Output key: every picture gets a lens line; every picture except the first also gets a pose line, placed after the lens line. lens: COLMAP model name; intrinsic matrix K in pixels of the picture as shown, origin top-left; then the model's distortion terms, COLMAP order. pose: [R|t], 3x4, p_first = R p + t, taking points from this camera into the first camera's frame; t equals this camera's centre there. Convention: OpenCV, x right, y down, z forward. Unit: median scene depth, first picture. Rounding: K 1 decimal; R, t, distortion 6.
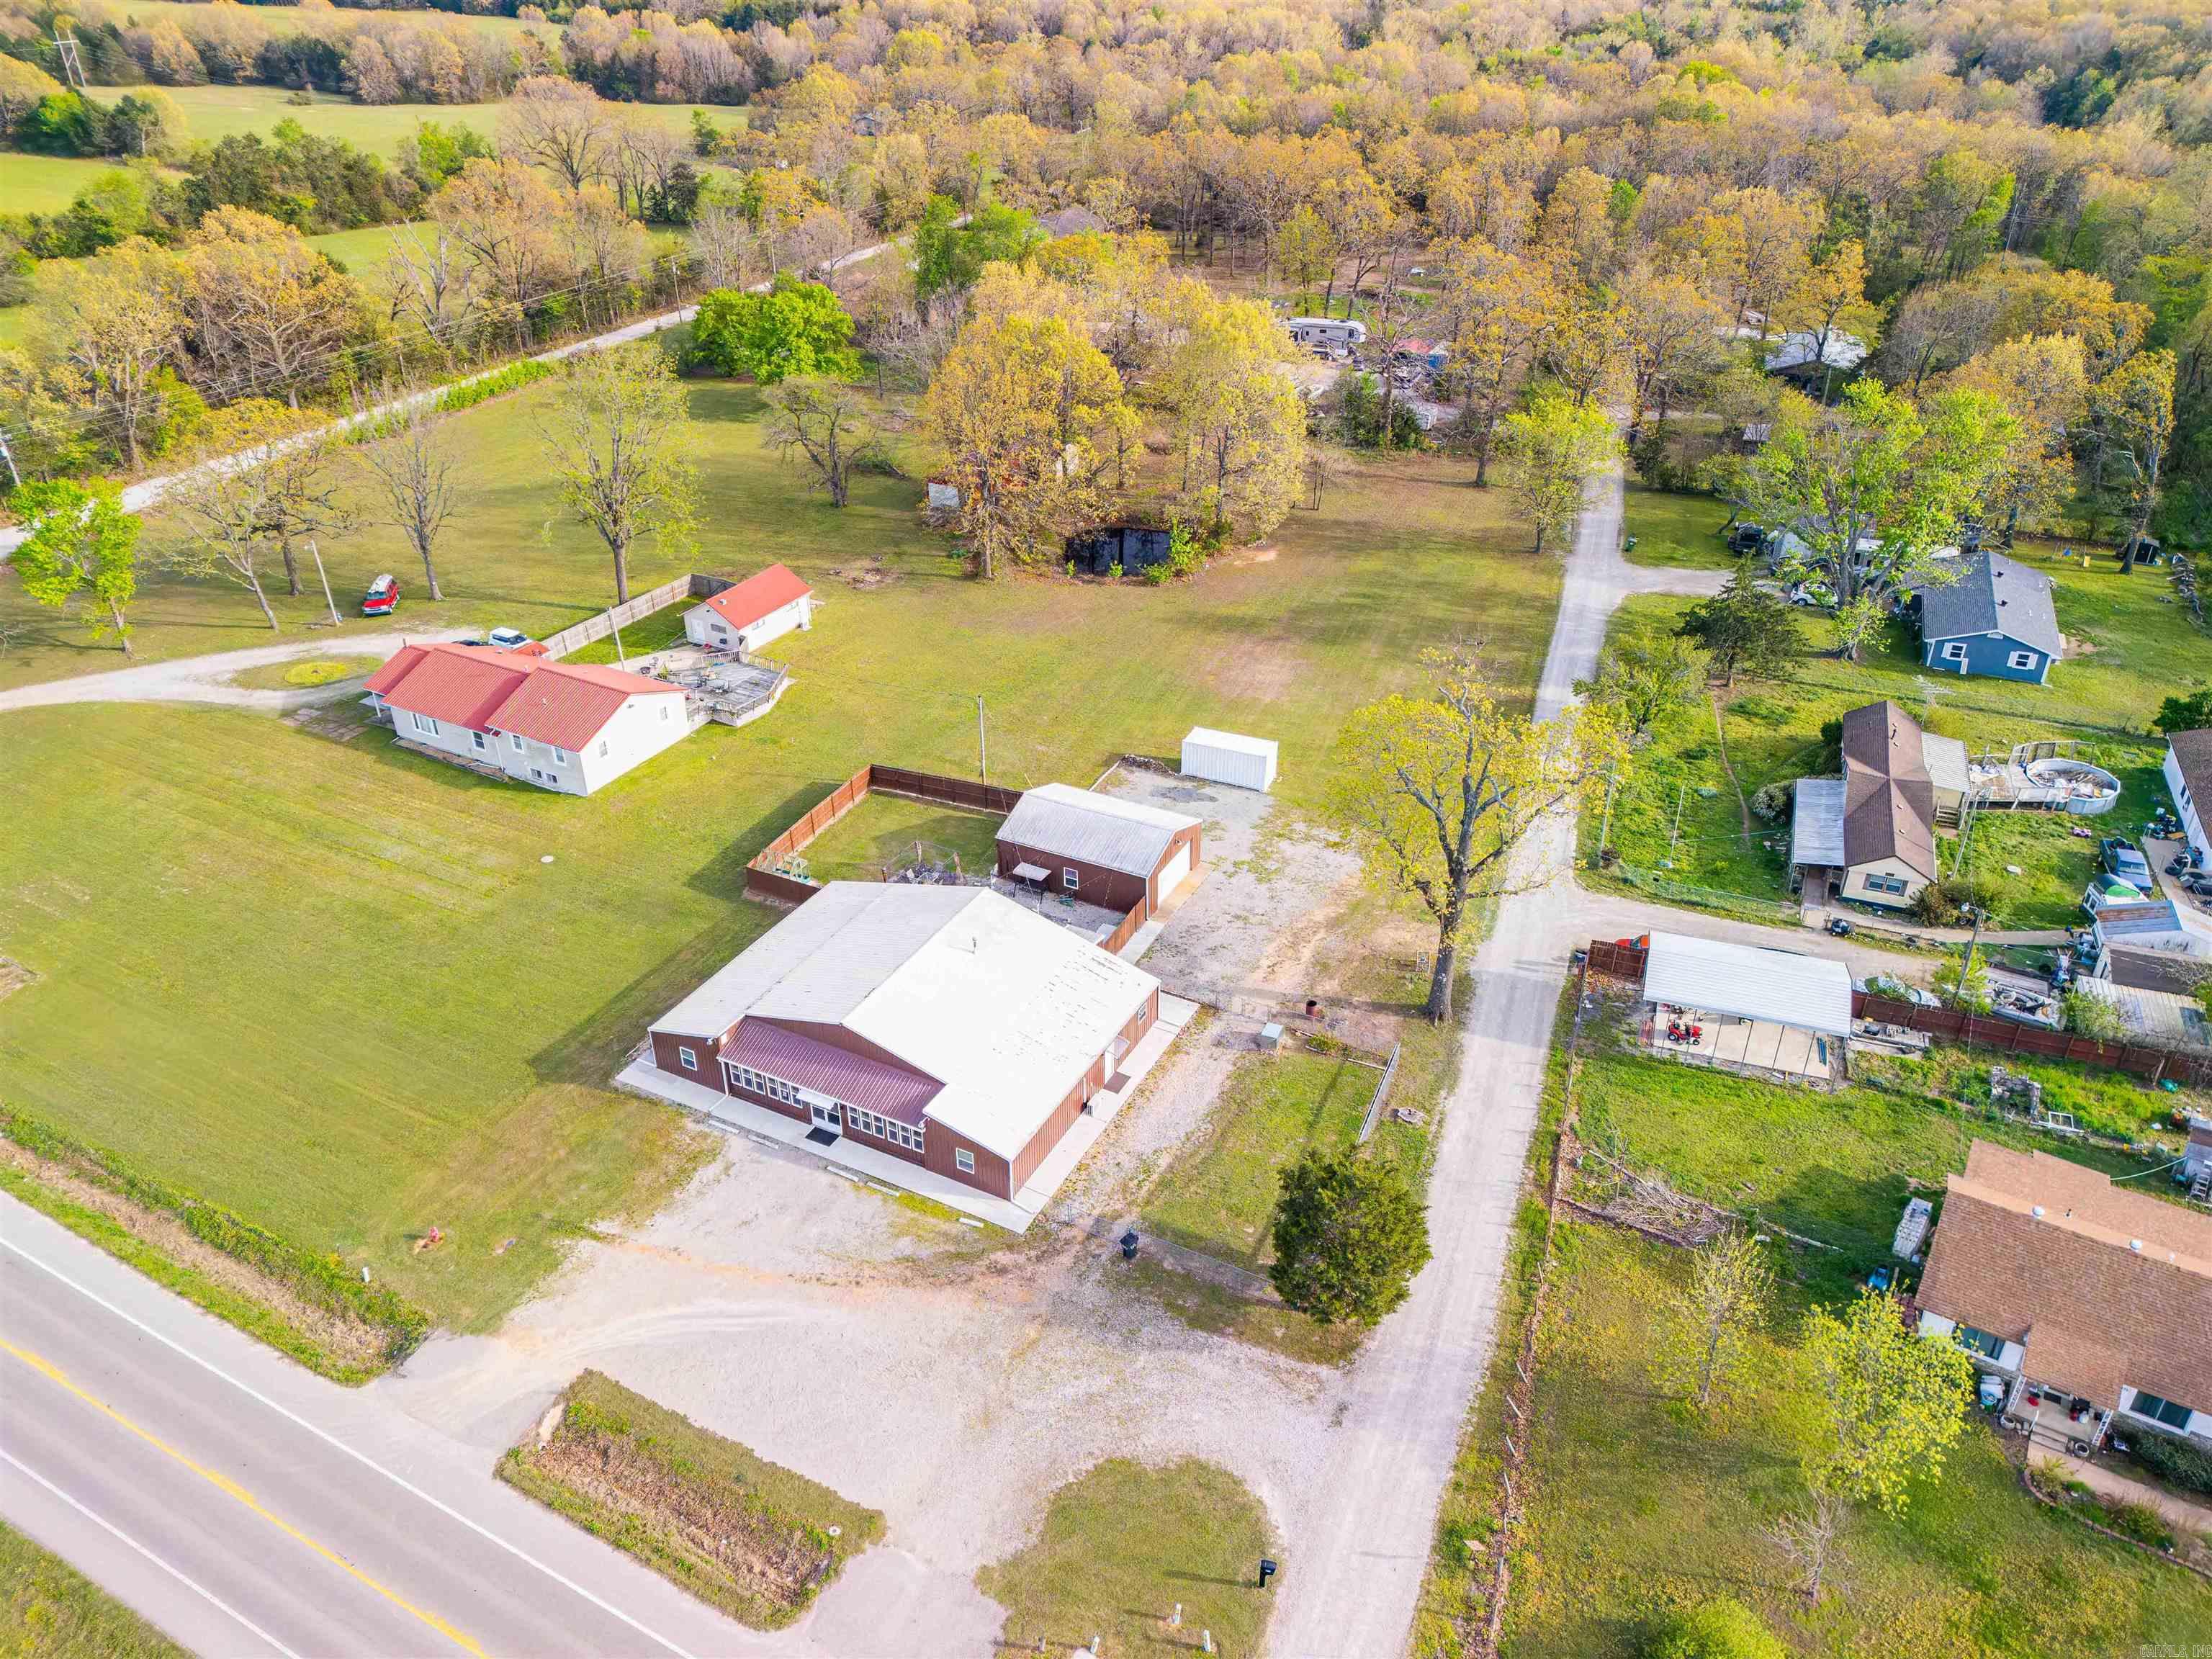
lens RADIAL K [[1628.3, 0, 1102.4], [0, 1628.3, 832.6], [0, 0, 1]] dist [0.063729, -0.042941]
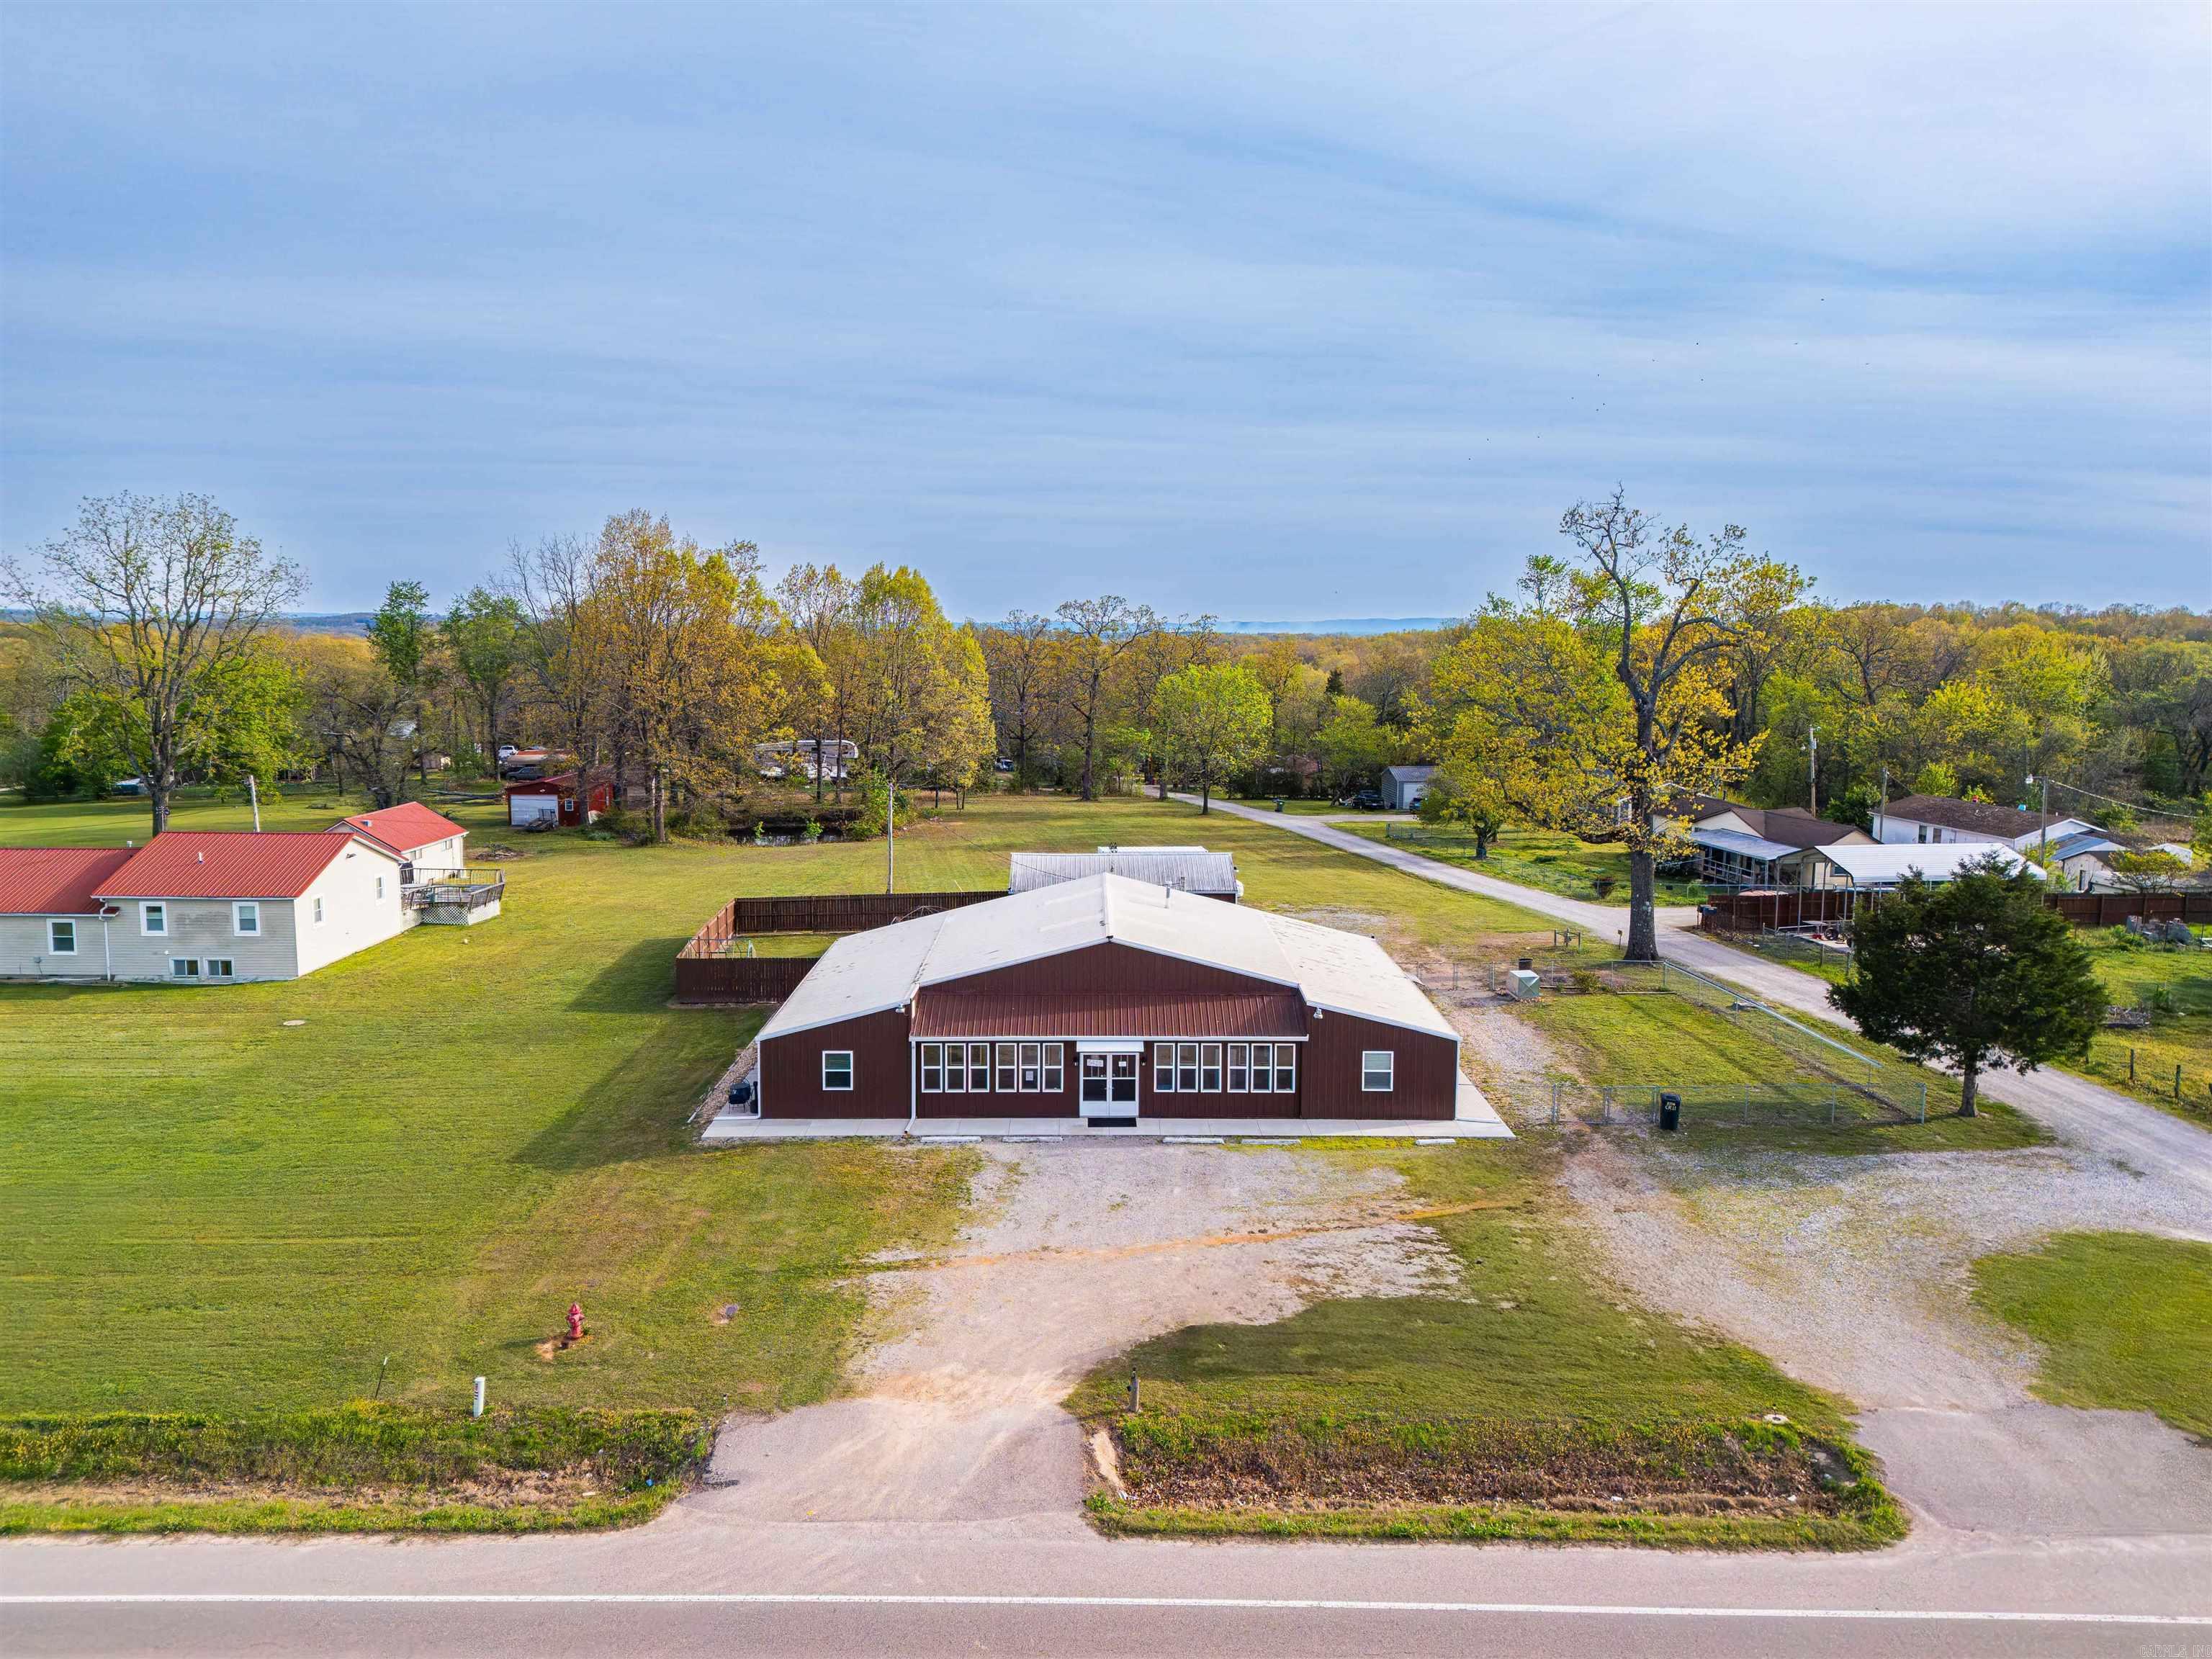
lens RADIAL K [[1628.3, 0, 1111.6], [0, 1628.3, 825.2], [0, 0, 1]] dist [0.063729, -0.042941]
pose [[0.877740, -0.044853, 0.477033, -0.454453], [0.234219, 0.908711, -0.345523, 0.291696], [-0.417987, 0.415010, 0.808117, 0.439123]]
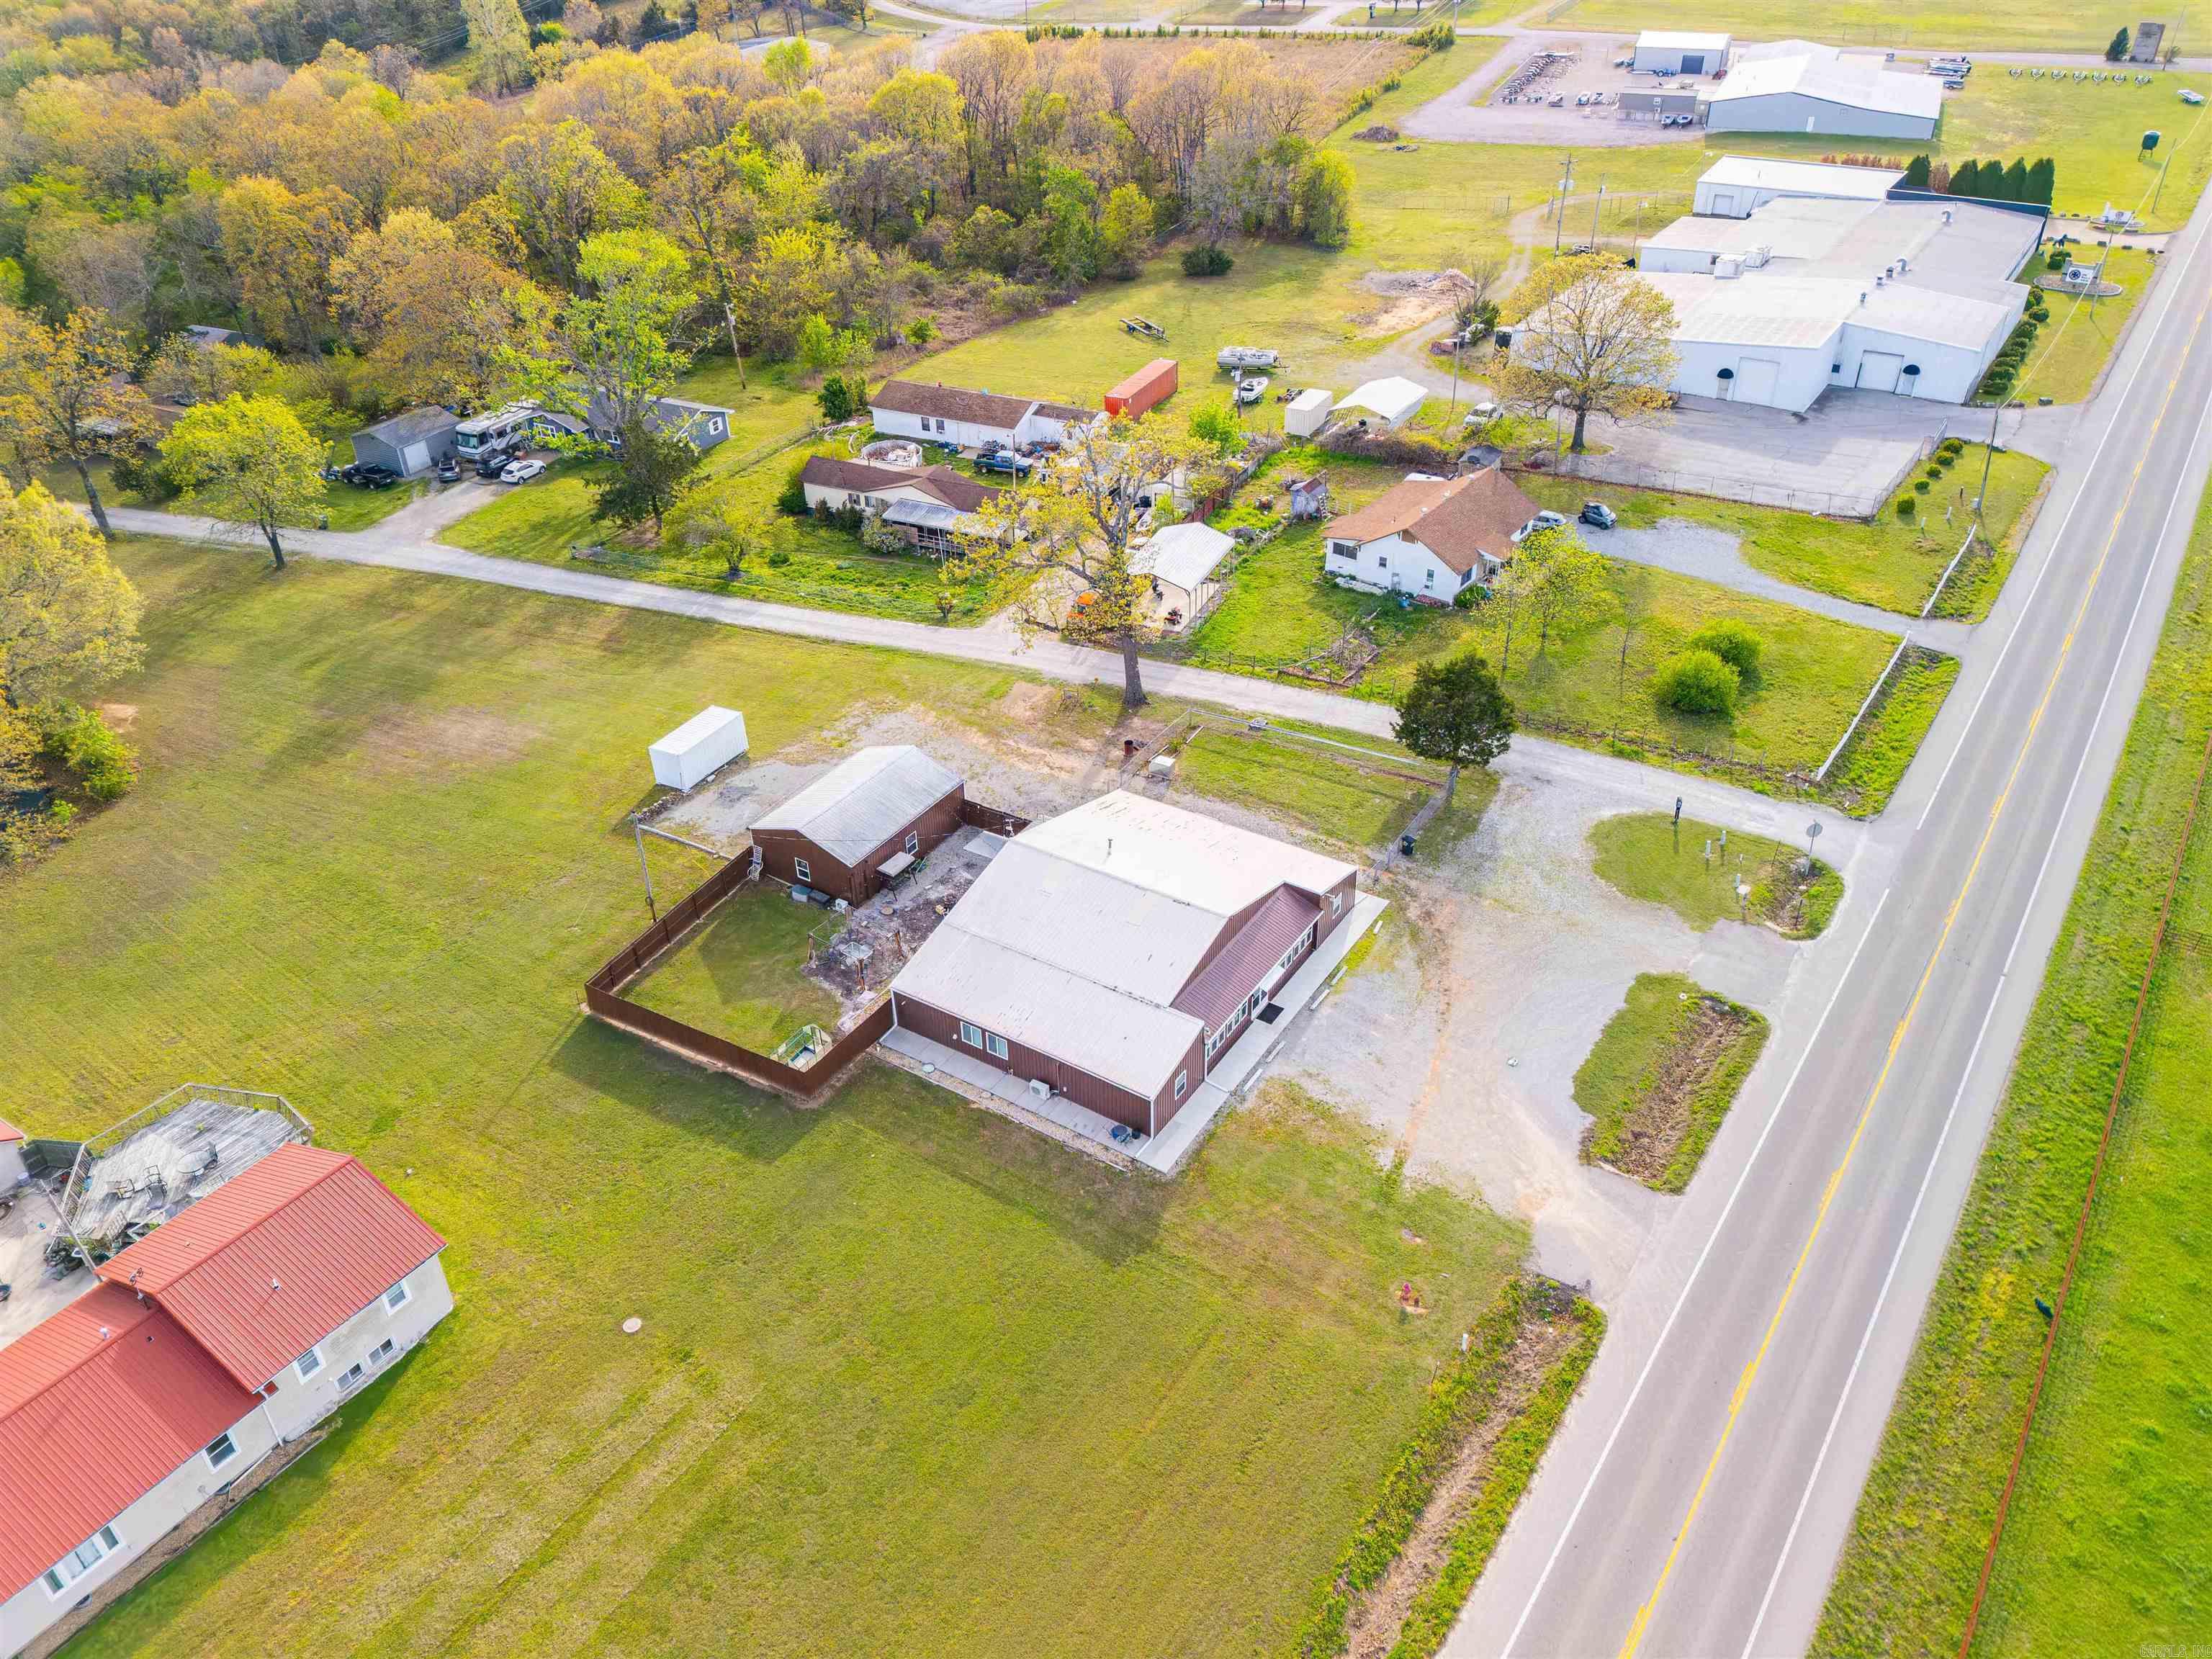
lens RADIAL K [[1628.3, 0, 1099.4], [0, 1628.3, 827.5], [0, 0, 1]] dist [0.063729, -0.042941]
pose [[0.085120, -0.547878, 0.832216, -0.961374], [0.529528, 0.732401, 0.428005, -0.396339], [-0.844011, 0.404251, 0.352459, 0.662217]]
